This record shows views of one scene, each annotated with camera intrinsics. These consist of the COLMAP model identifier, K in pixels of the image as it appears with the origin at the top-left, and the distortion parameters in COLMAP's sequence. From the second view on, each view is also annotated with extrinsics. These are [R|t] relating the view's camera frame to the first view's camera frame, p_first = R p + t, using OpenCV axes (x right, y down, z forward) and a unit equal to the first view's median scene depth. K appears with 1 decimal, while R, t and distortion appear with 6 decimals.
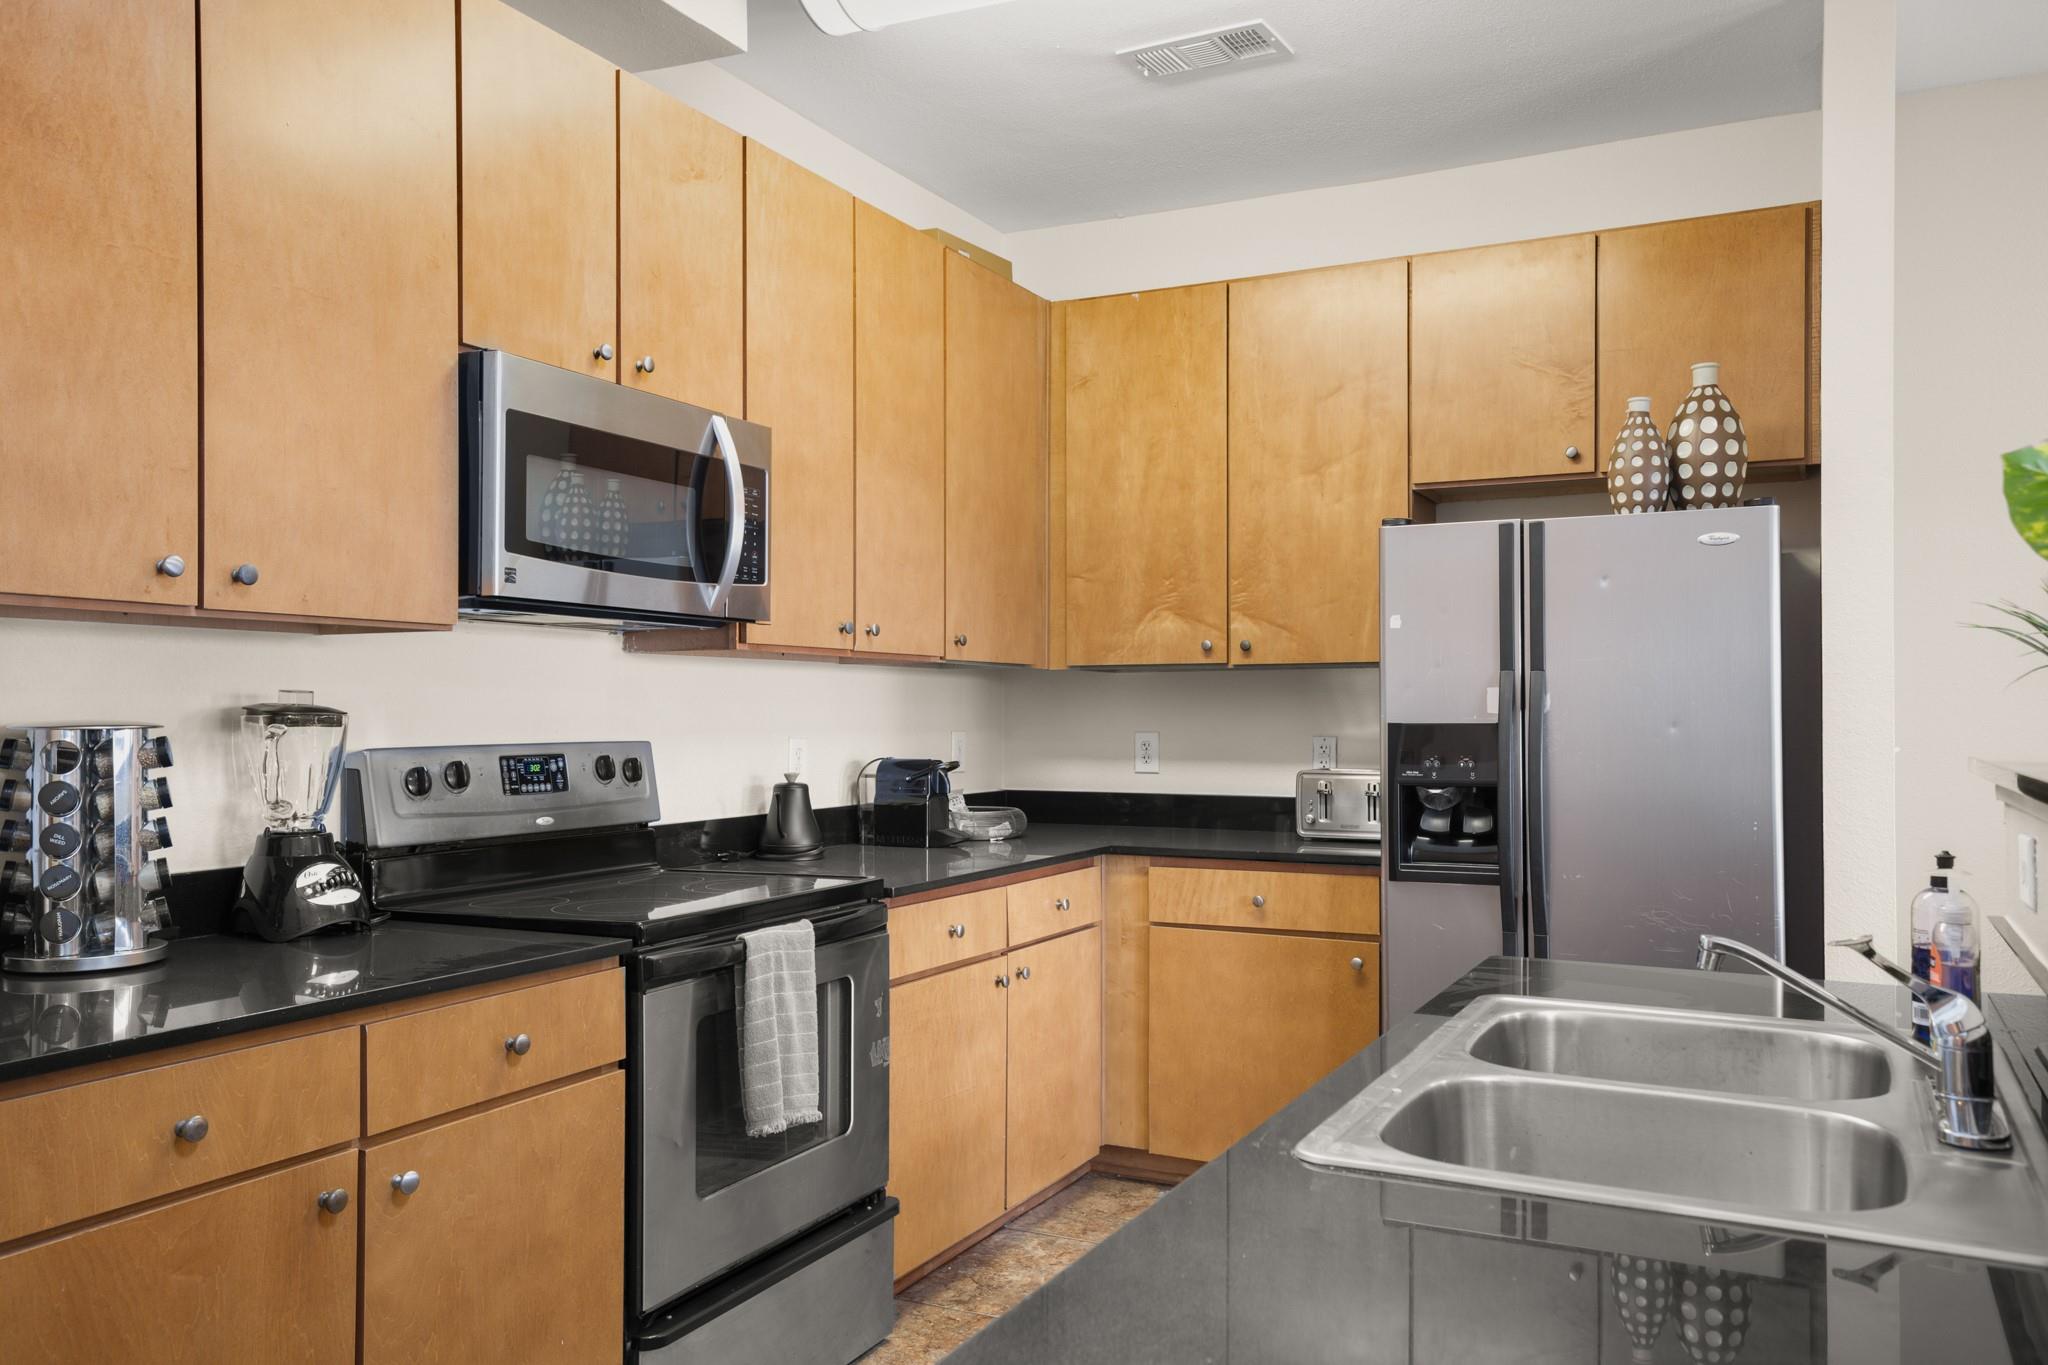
lens RADIAL K [[1615.8, 0, 1032.7], [0, 1615.8, 699.3], [0, 0, 1]] dist [0.056976, -0.000748]
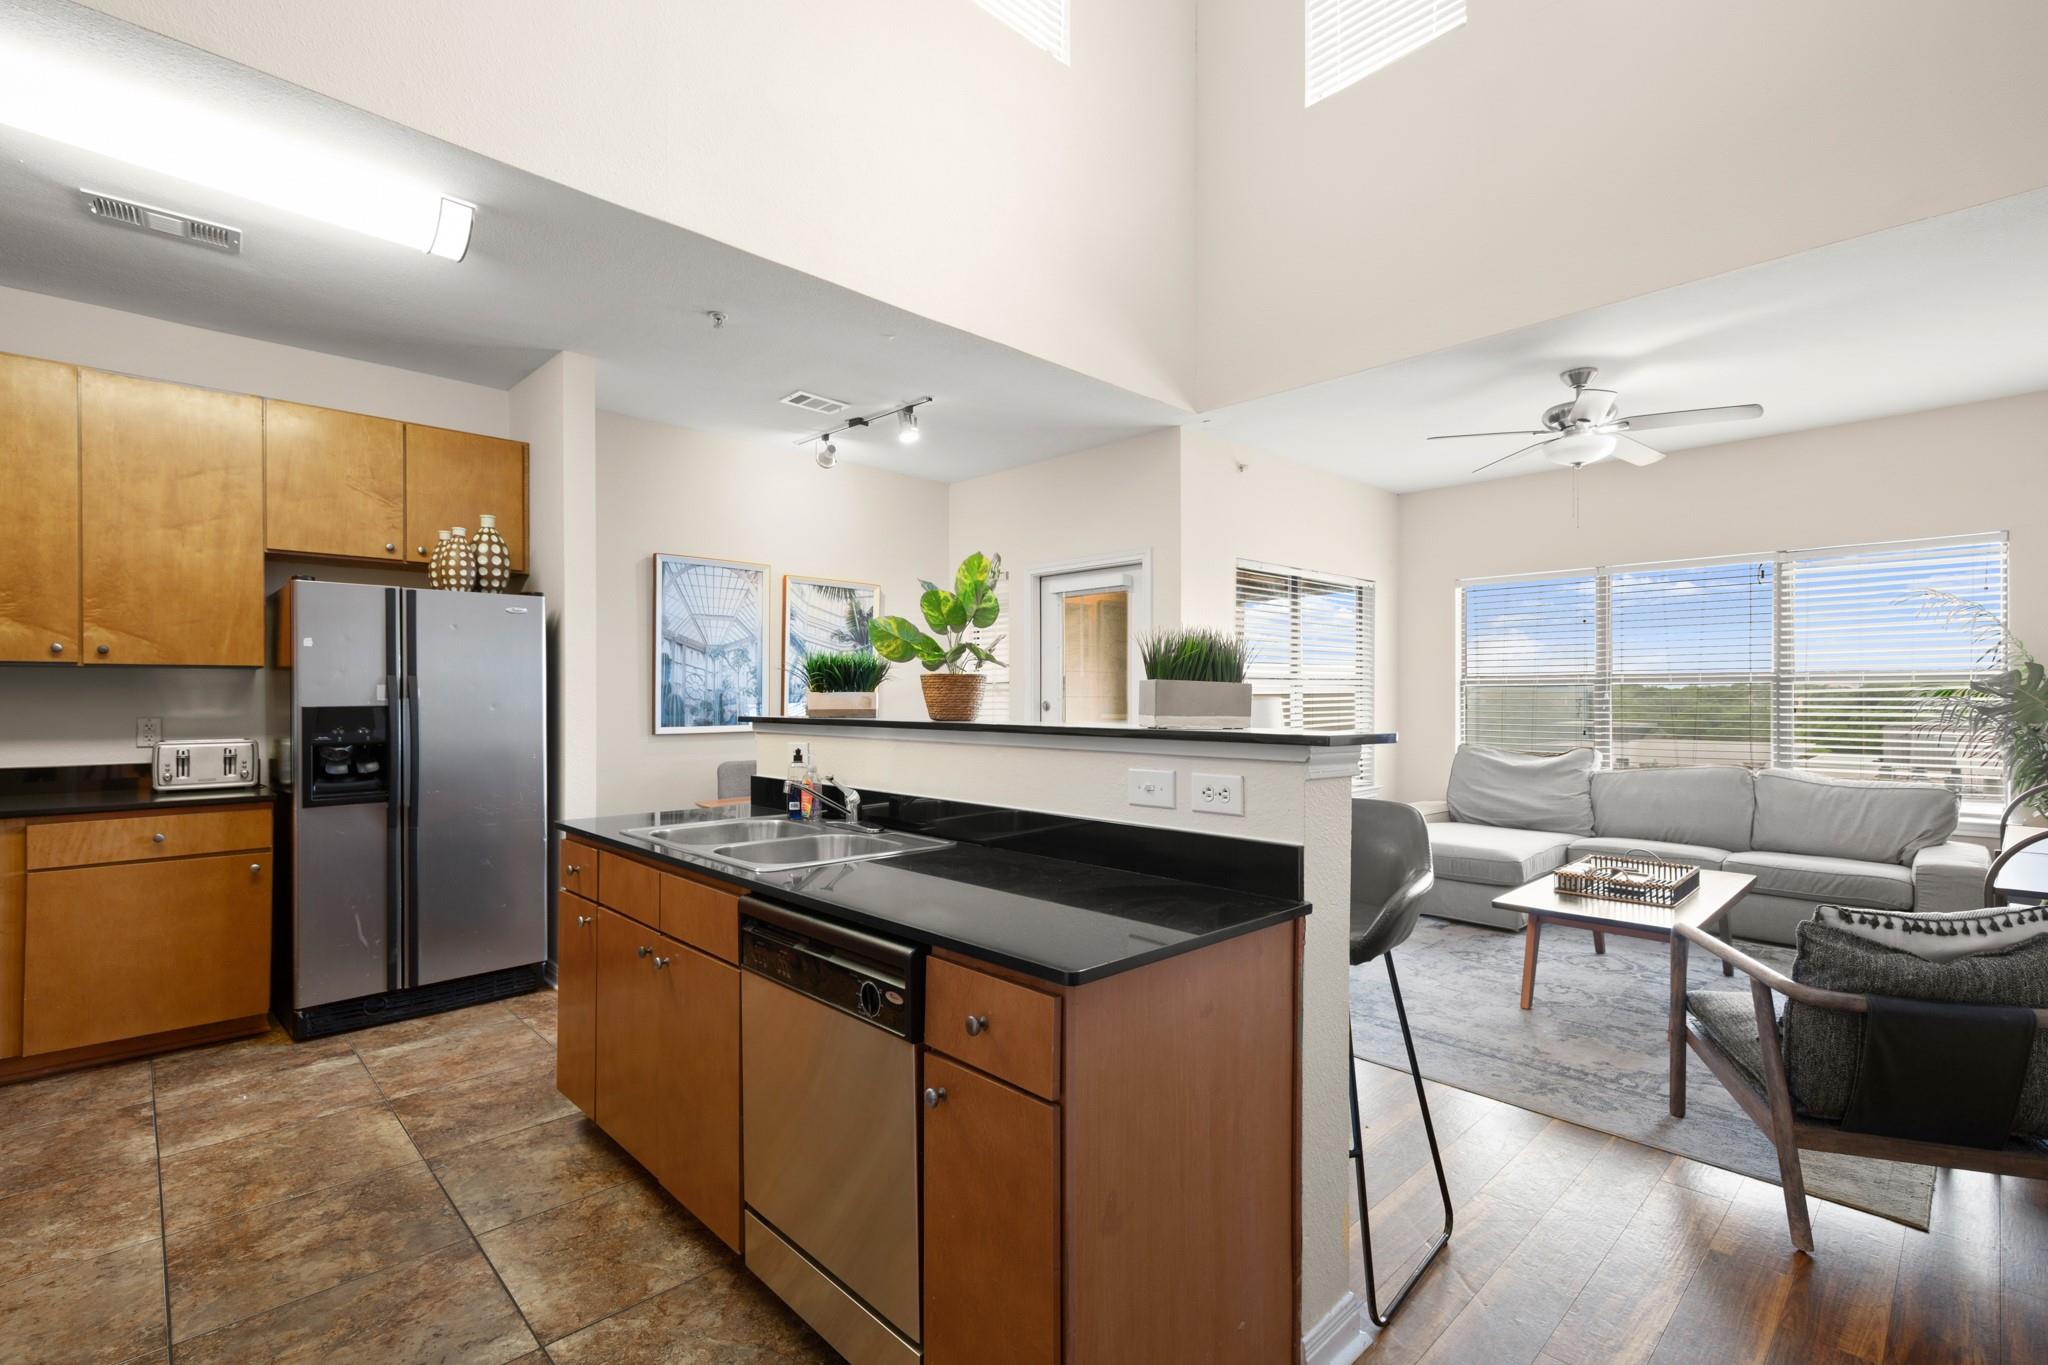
lens RADIAL K [[941.4, 0, 1032.2], [0, 941.4, 687.3], [0, 0, 1]] dist [0.020707, -0.001197]
pose [[0.337721, 0.008767, 0.941206, -0.366615], [-0.006107, 0.999956, -0.007123, -0.001840], [-0.941227, -0.003343, 0.337759, 0.030016]]
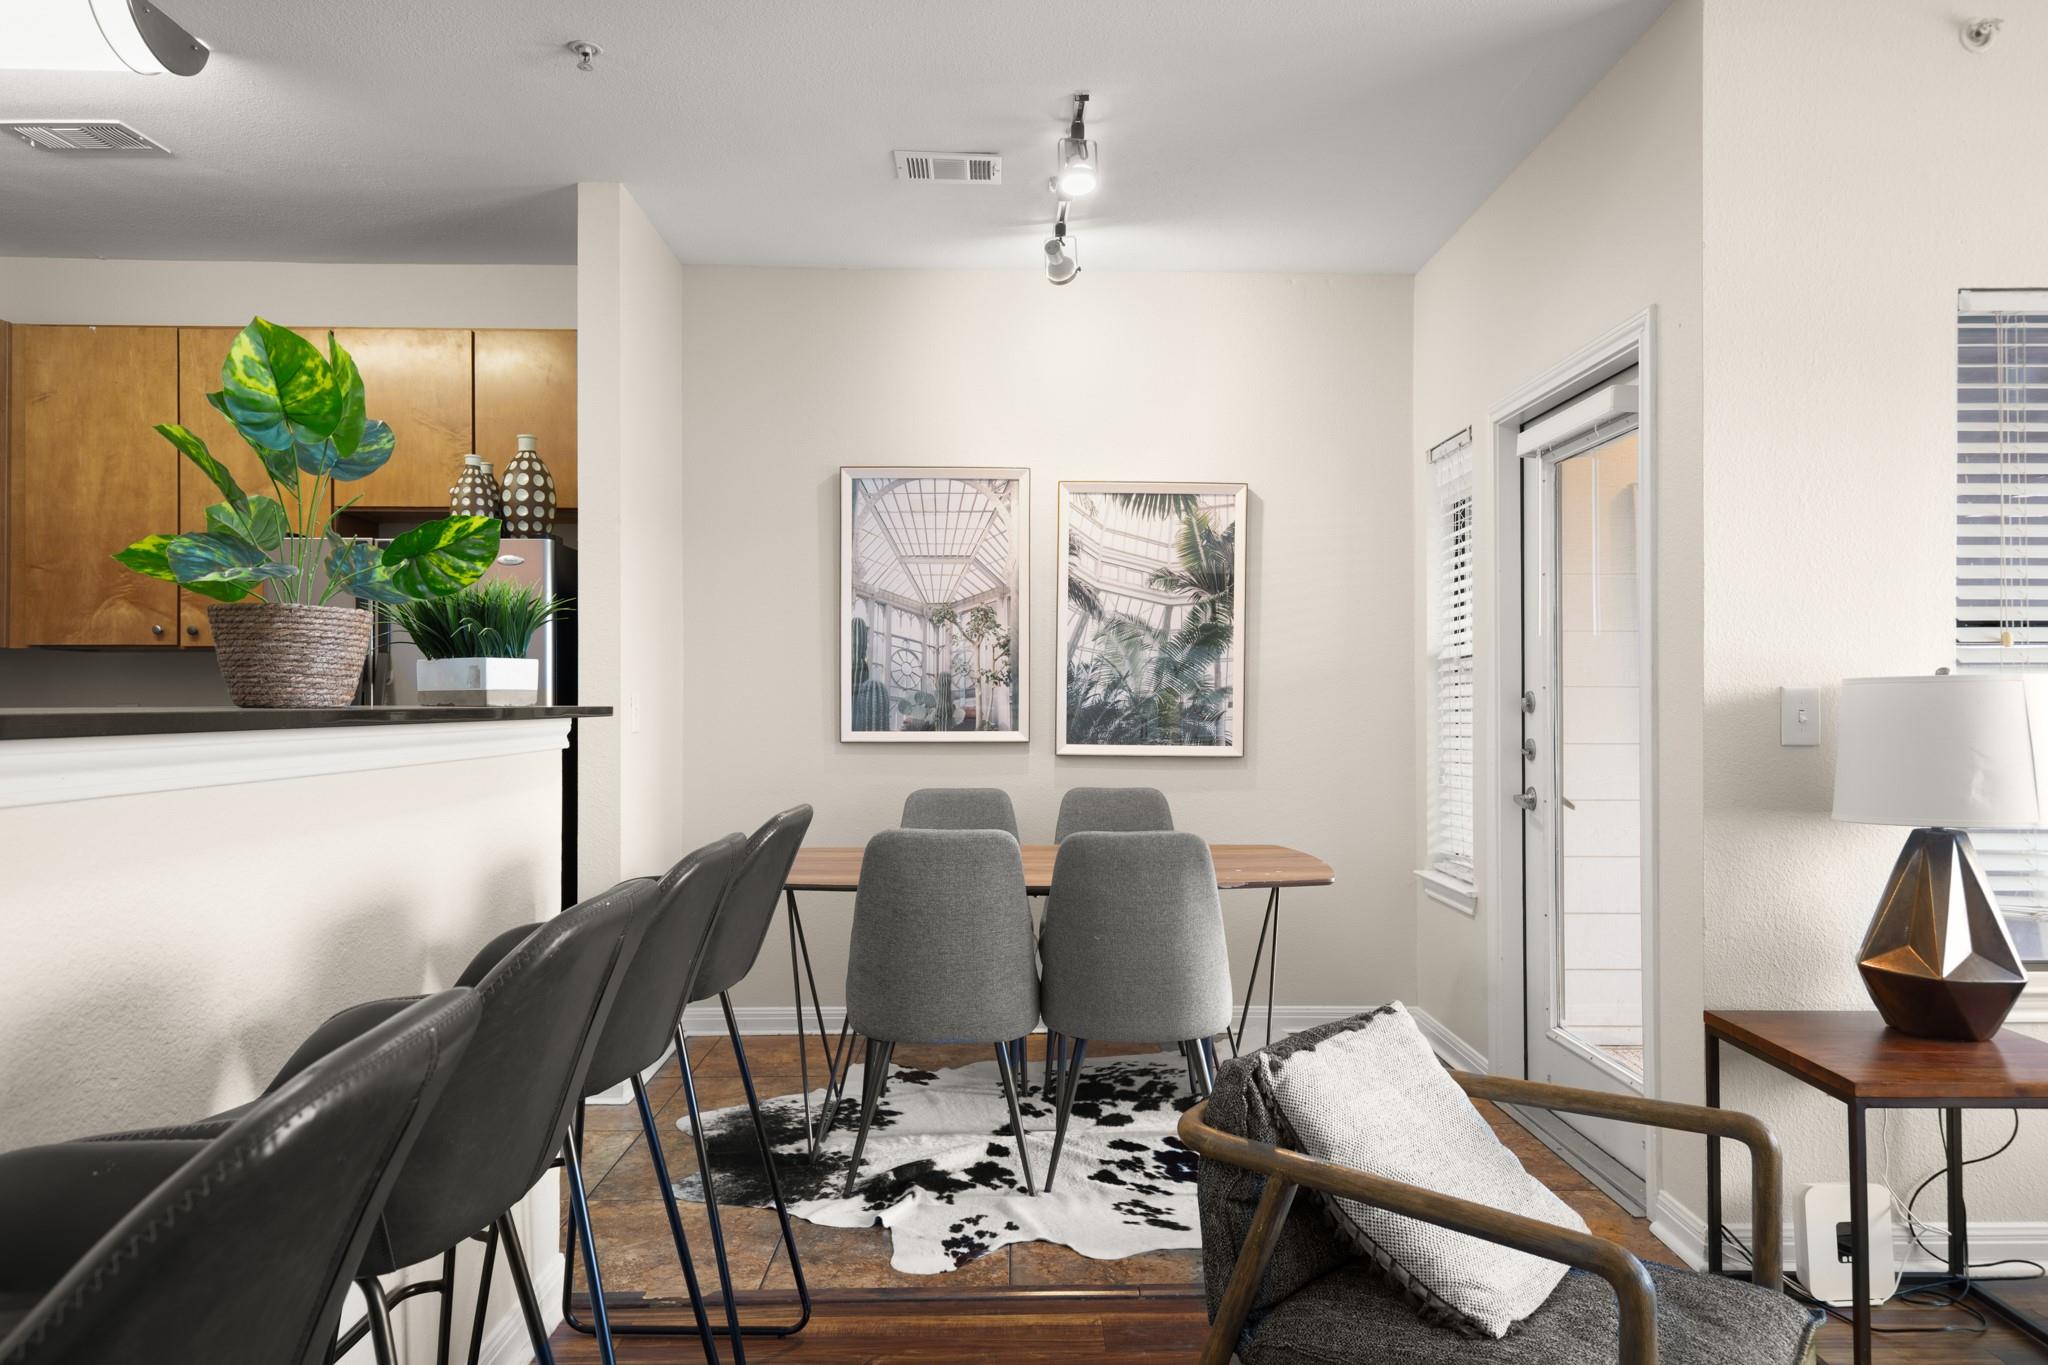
lens RADIAL K [[1331.2, 0, 1029.6], [0, 1331.2, 691.0], [0, 0, 1]] dist [0.022055, -0.001203]
pose [[0.891534, 0.004015, 0.452935, 0.249642], [-0.004790, 0.999988, 0.000563, 0.008821], [-0.452928, -0.002672, 0.891543, -0.185766]]
